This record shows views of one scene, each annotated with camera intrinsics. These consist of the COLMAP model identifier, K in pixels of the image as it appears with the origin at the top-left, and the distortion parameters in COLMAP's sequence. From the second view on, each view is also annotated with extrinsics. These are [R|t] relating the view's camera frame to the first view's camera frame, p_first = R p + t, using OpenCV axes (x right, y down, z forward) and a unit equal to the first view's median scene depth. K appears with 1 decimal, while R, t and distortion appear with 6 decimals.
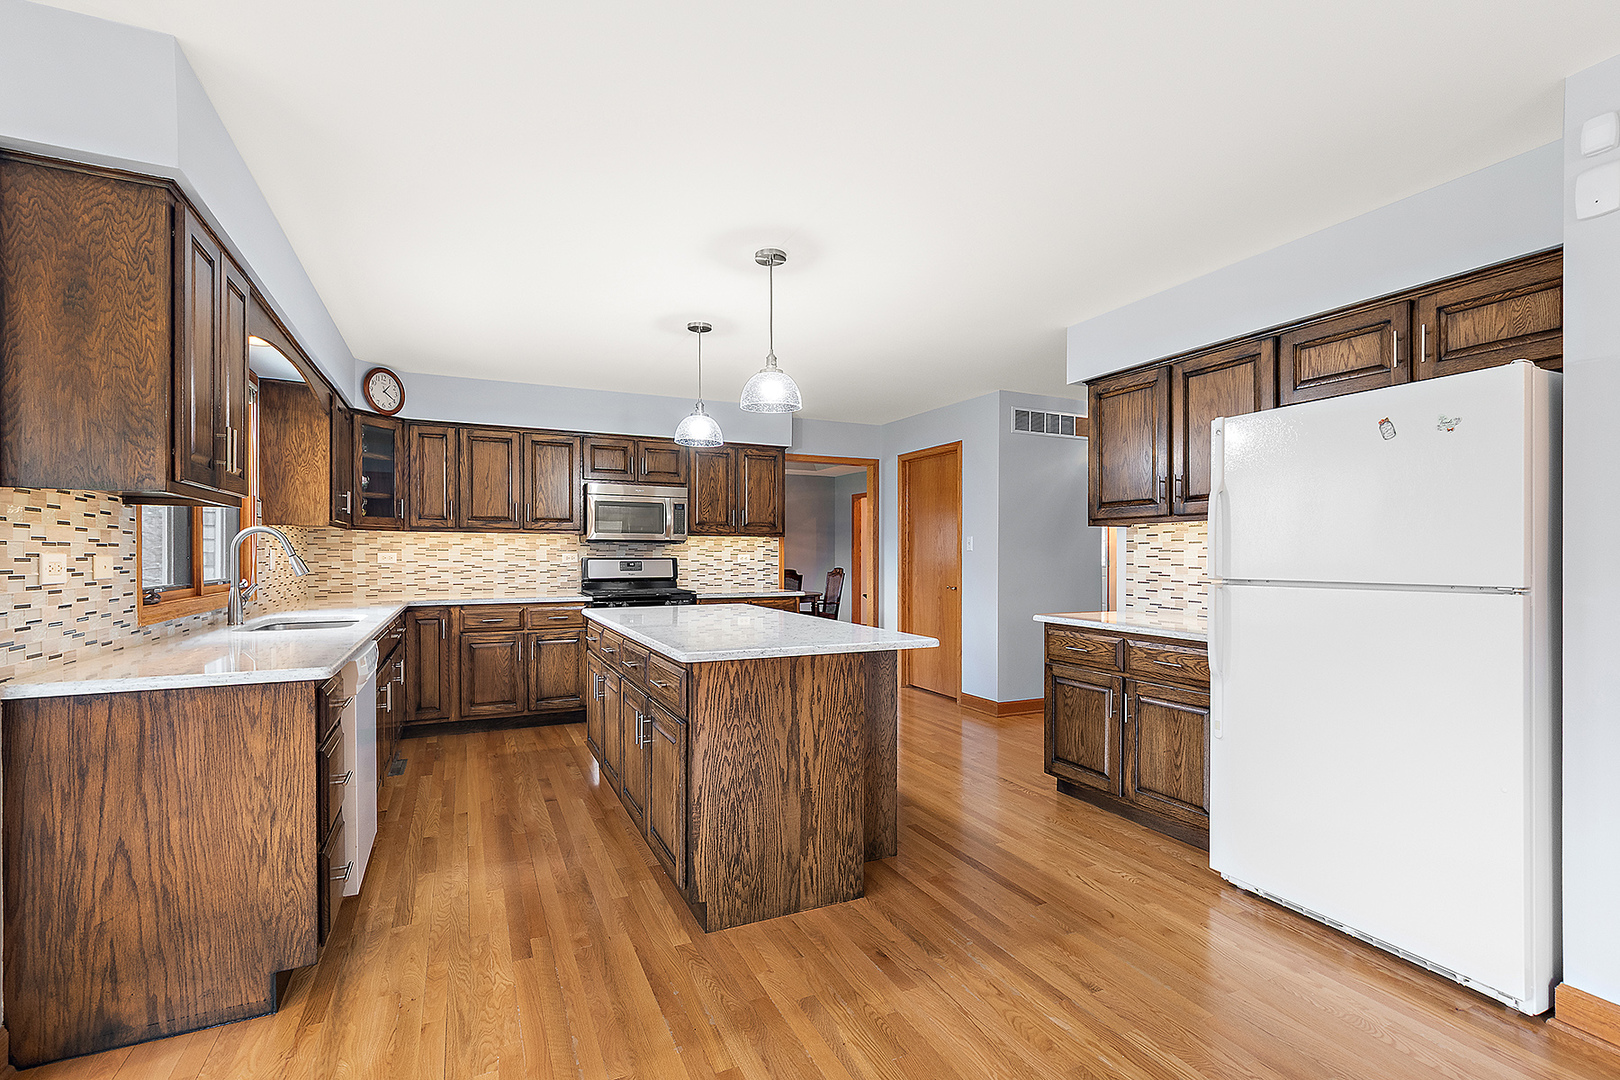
lens RADIAL K [[707.3, 0, 798.9], [0, 707.3, 556.9], [0, 0, 1]] dist [-0.002091, 0.000223]
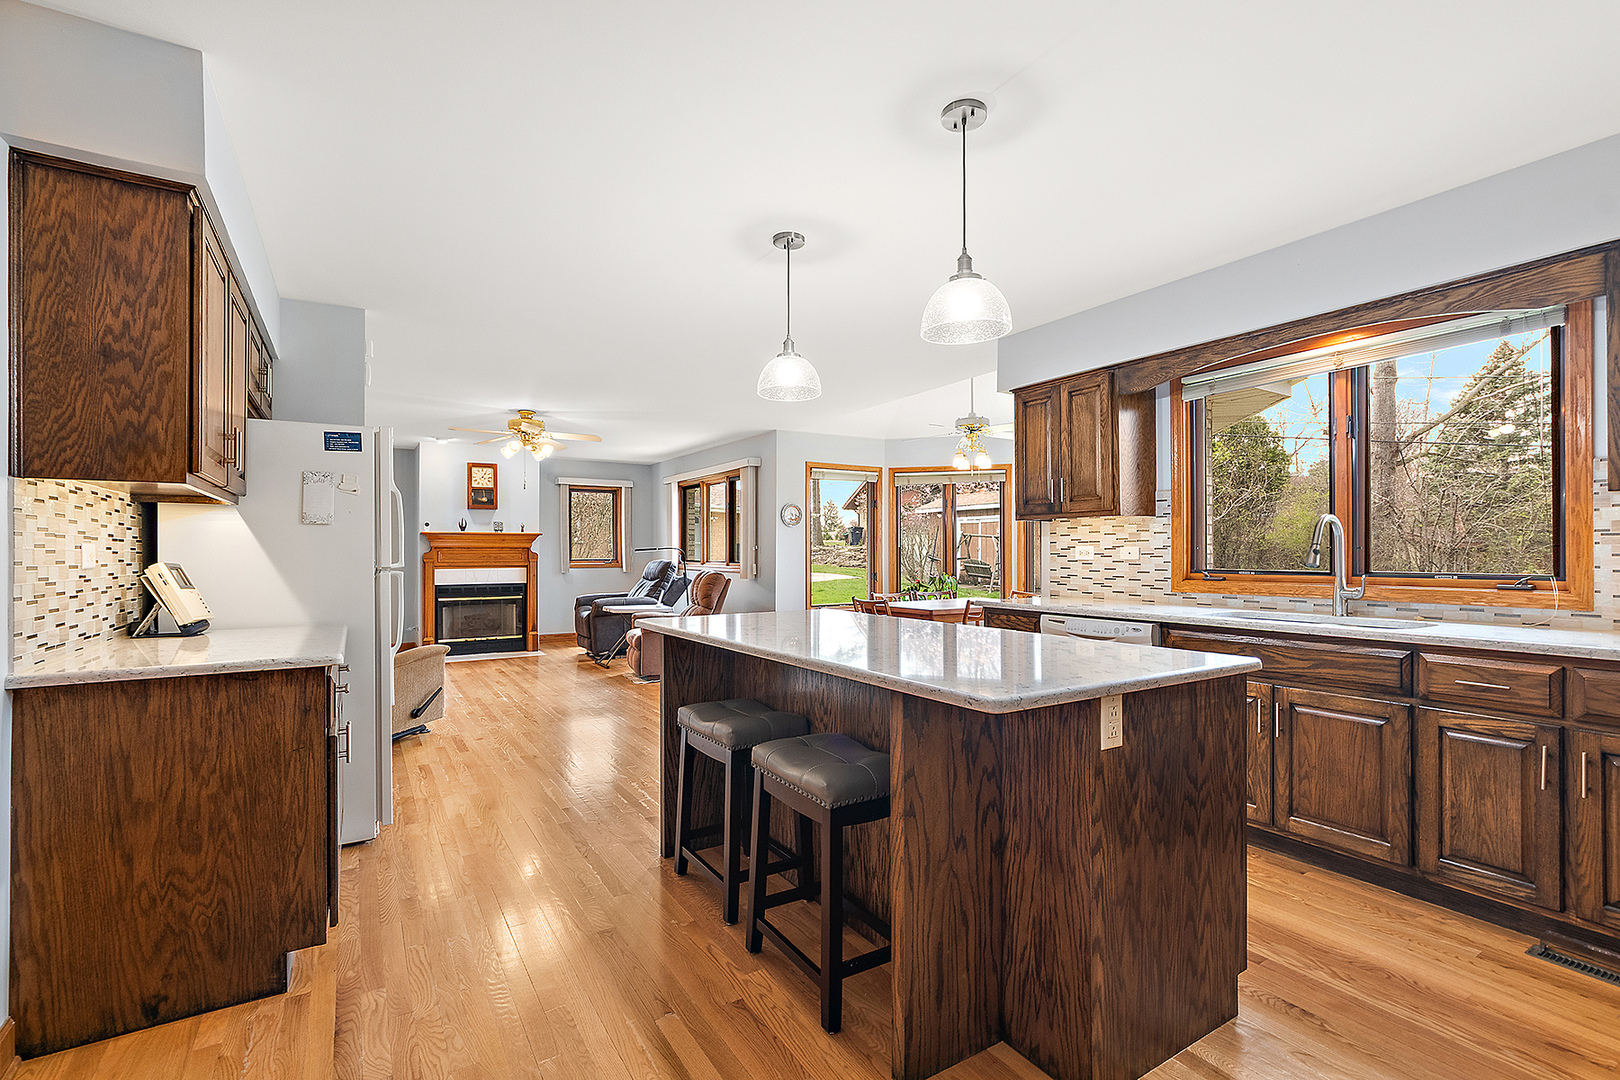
lens RADIAL K [[707.3, 0, 817.0], [0, 707.3, 550.3], [0, 0, 1]] dist [-0.002091, 0.000223]
pose [[-0.989615, 0.000011, -0.143743, 0.076134], [-0.000823, 0.999983, 0.005740, -0.002810], [0.143741, 0.005798, -0.989598, 2.218746]]
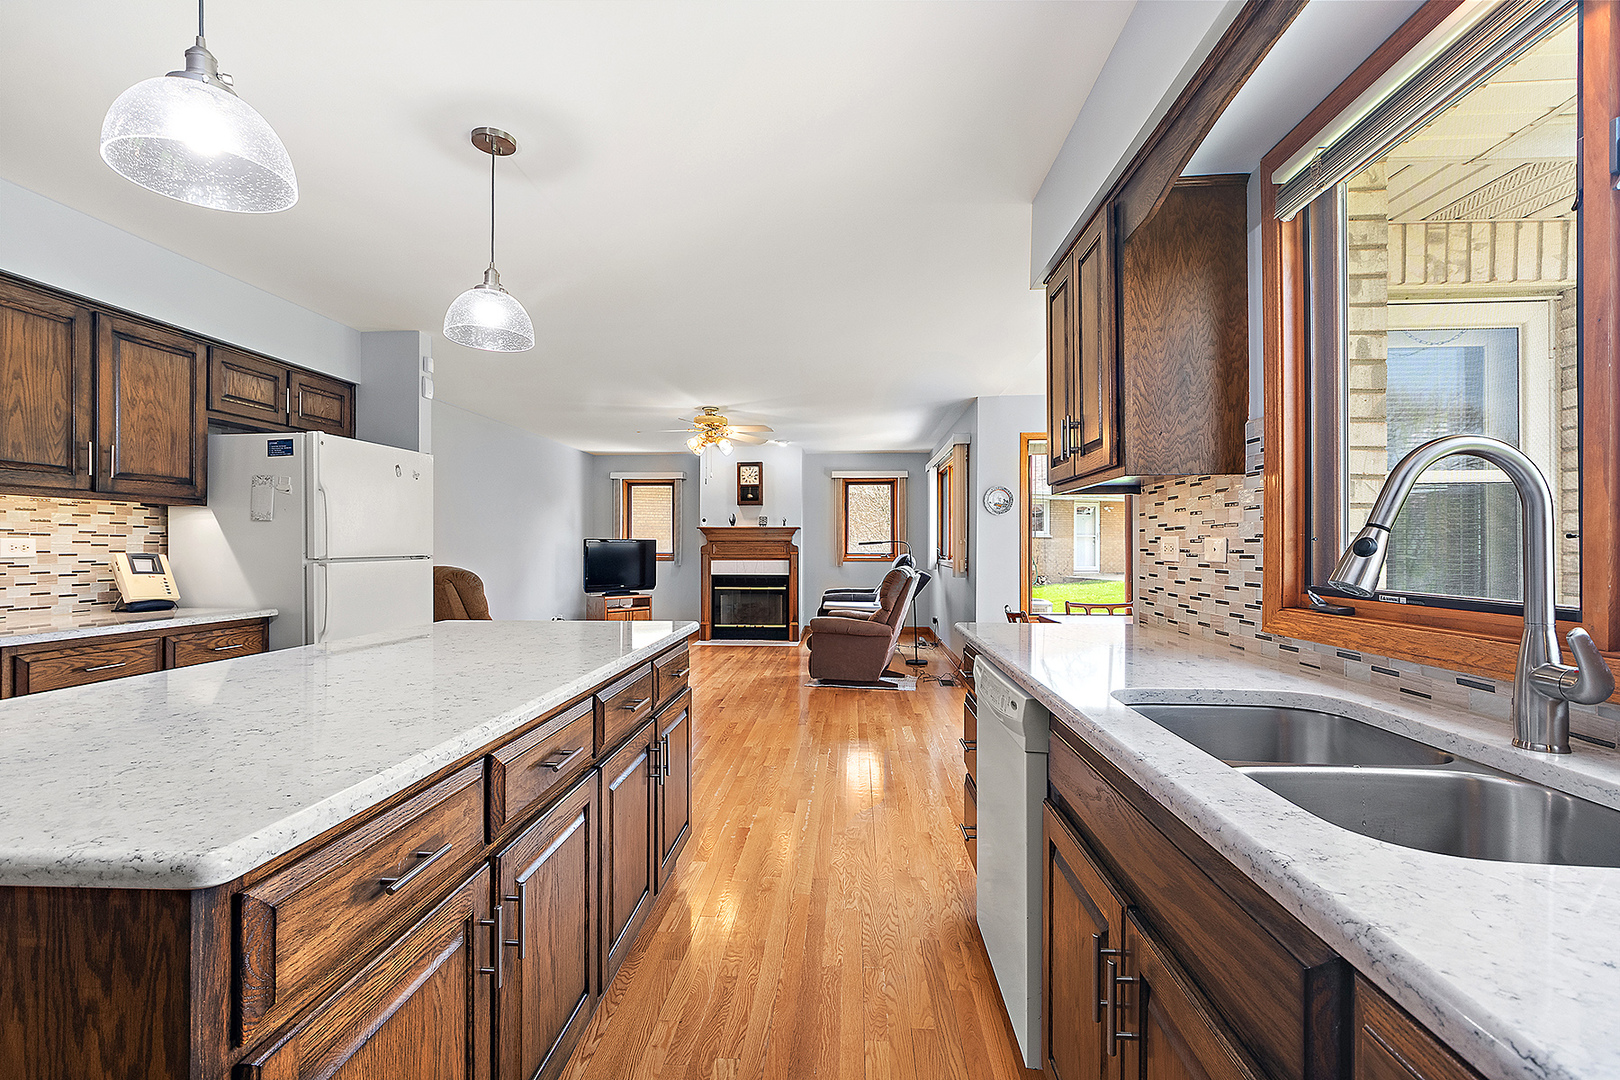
lens RADIAL K [[707.3, 0, 826.2], [0, 707.3, 546.0], [0, 0, 1]] dist [-0.002091, 0.000223]
pose [[-0.891207, -0.001712, 0.453593, -0.775304], [0.002555, 0.999958, 0.008794, -0.000179], [-0.453589, 0.008996, -0.891166, 1.697409]]
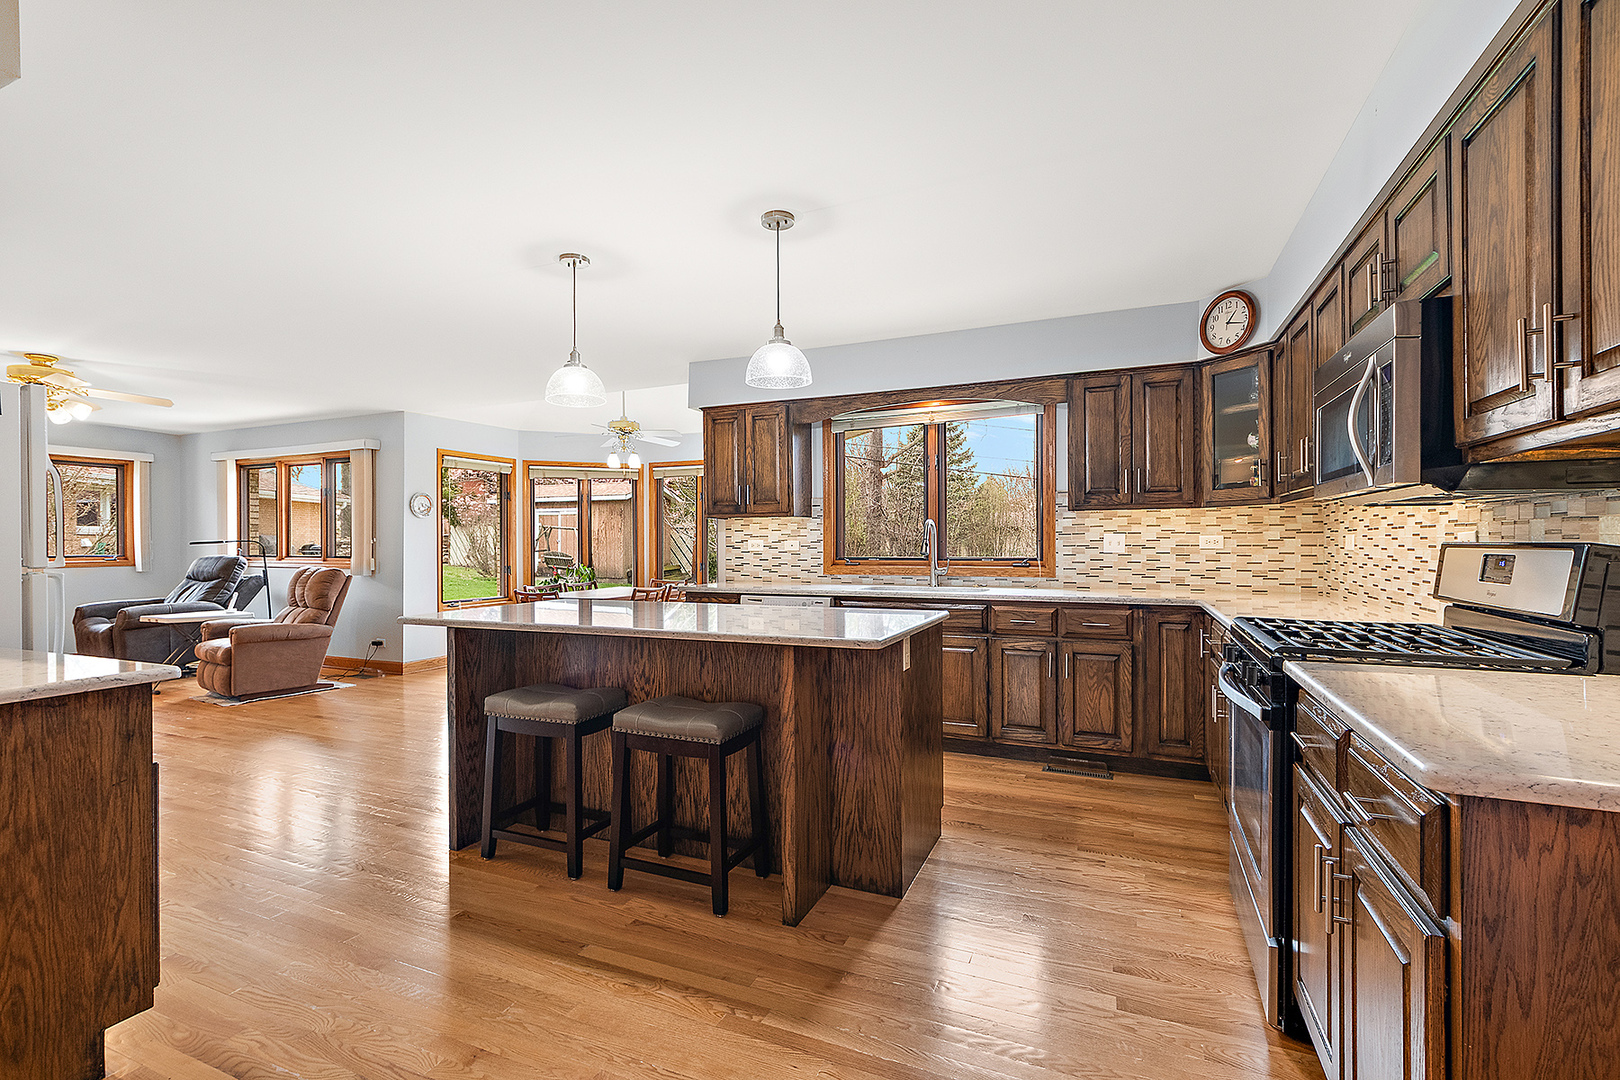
lens RADIAL K [[707.3, 0, 785.3], [0, 707.3, 541.2], [0, 0, 1]] dist [-0.002091, 0.000223]
pose [[-0.747930, -0.000279, -0.663777, 0.504863], [-0.003213, 0.999990, 0.003201, -0.006559], [0.663769, 0.004527, -0.747924, 2.263350]]
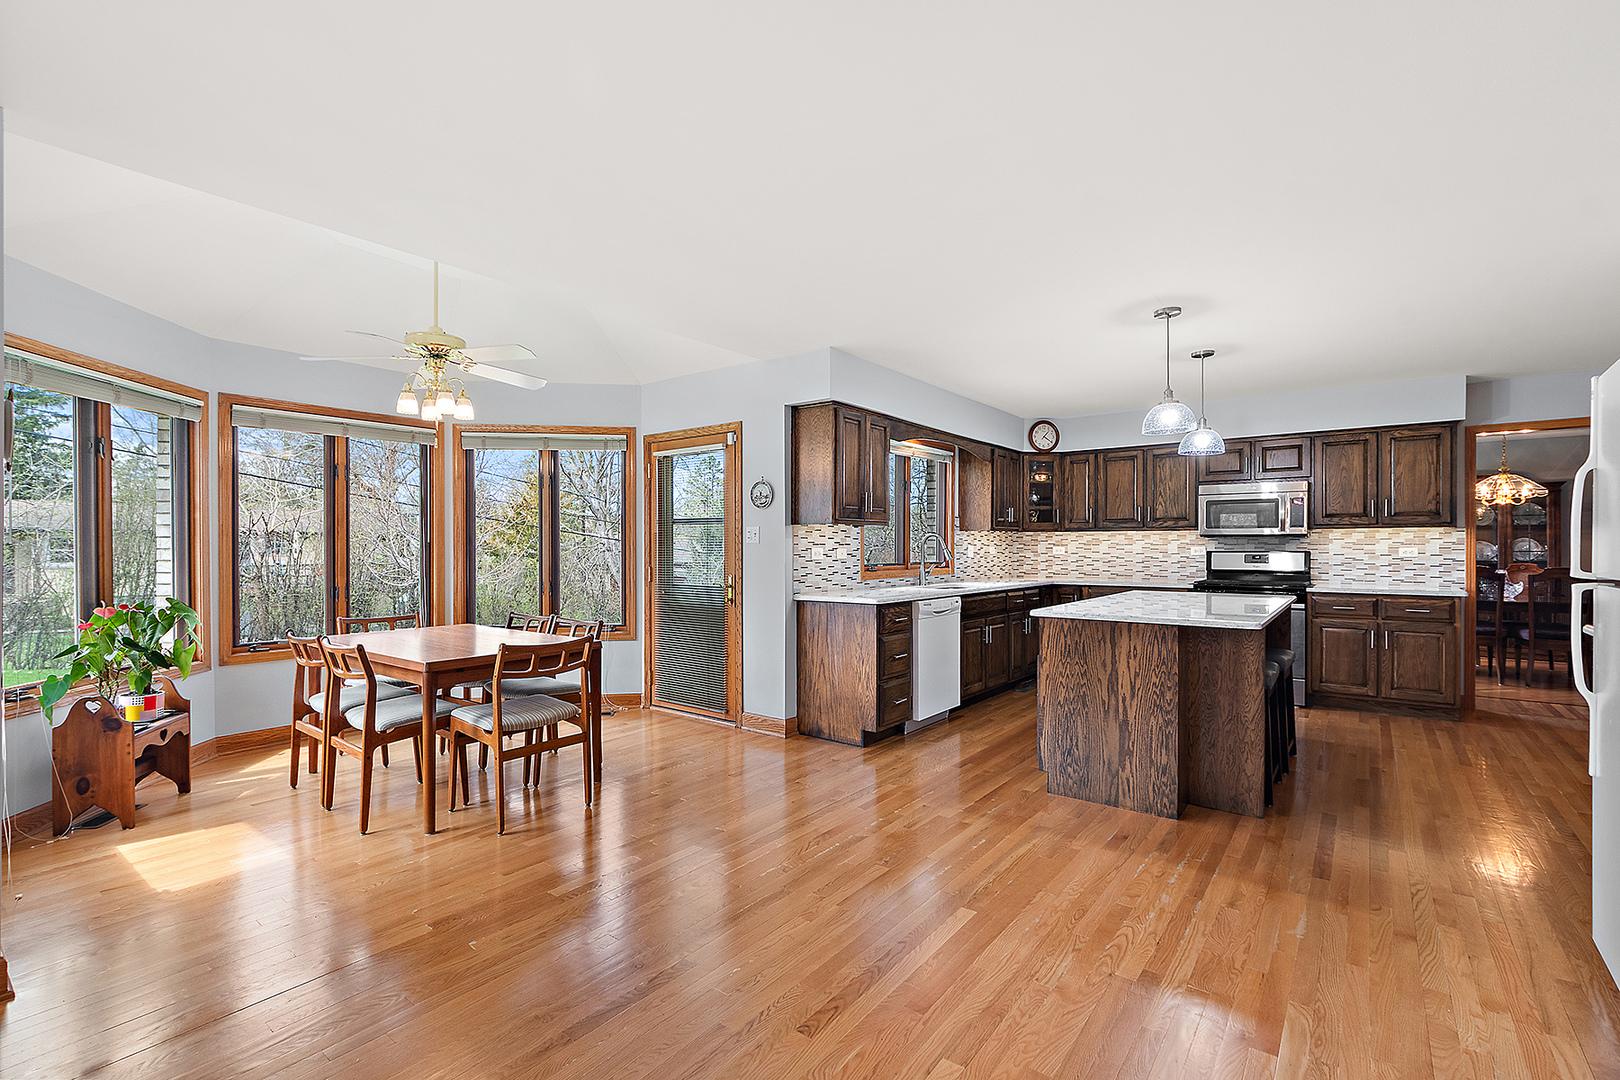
lens RADIAL K [[707.3, 0, 850.7], [0, 707.3, 547.2], [0, 0, 1]] dist [-0.002091, 0.000223]
pose [[0.497761, -0.002016, -0.867312, 0.902948], [-0.001616, 0.999993, -0.003252, 0.000002], [0.867313, 0.003020, 0.497754, -0.134699]]
